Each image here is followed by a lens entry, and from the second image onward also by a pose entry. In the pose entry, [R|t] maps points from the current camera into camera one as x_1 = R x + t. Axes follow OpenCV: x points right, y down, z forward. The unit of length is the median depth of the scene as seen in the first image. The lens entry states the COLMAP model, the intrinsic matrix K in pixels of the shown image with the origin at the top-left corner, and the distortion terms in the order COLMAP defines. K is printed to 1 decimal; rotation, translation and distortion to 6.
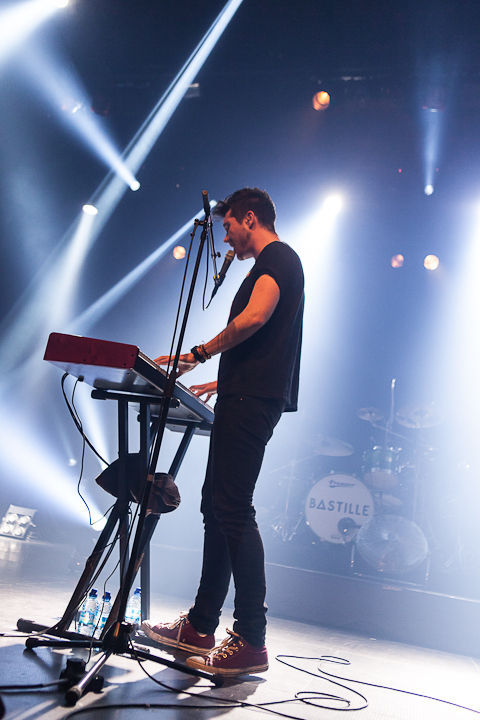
lens RADIAL K [[661.6, 0, 212.3], [0, 661.6, 358.6], [0, 0, 1]] dist [-0.006820, 0.000000]
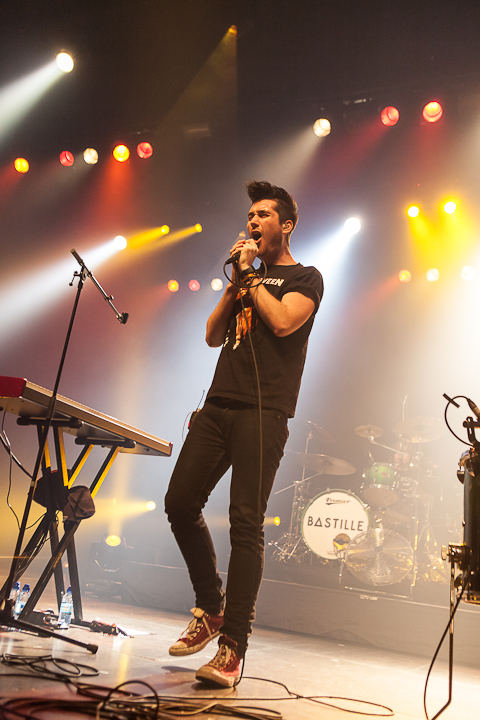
lens RADIAL K [[717.6, 0, 238.6], [0, 717.6, 358.1], [0, 0, 1]] dist [0.002208, 0.000000]
pose [[0.987173, -0.069261, -0.143849, 0.223929], [0.062626, 0.996776, -0.050158, 0.016115], [0.146859, 0.040506, 0.988328, -0.129168]]
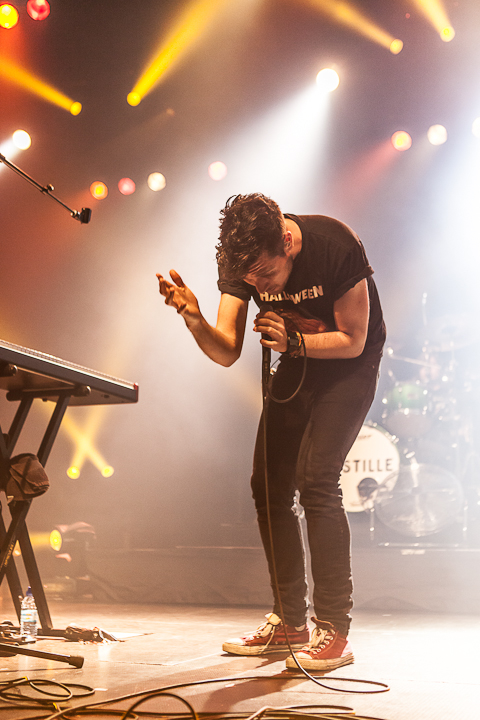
lens RADIAL K [[909.9, 0, 236.8], [0, 909.9, 367.8], [0, 0, 1]] dist [-0.043768, 0.000000]
pose [[0.978192, -0.179141, -0.105112, 0.189571], [0.184756, 0.981693, 0.046294, 0.033637], [0.094894, -0.064705, 0.993382, -0.080680]]
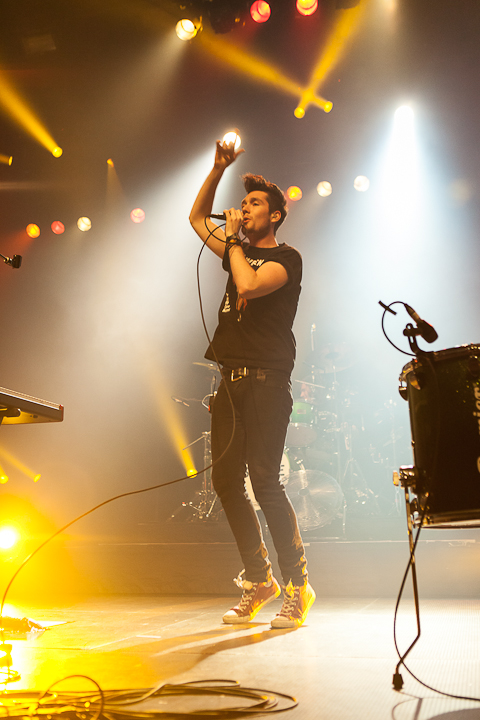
lens RADIAL K [[793.5, 0, 239.1], [0, 793.5, 363.5], [0, 0, 1]] dist [-0.036064, 0.000000]
pose [[0.983434, -0.181255, -0.001823, 0.203216], [0.181168, 0.982539, 0.042373, 0.025457], [-0.005889, -0.042002, 0.999100, -0.101320]]
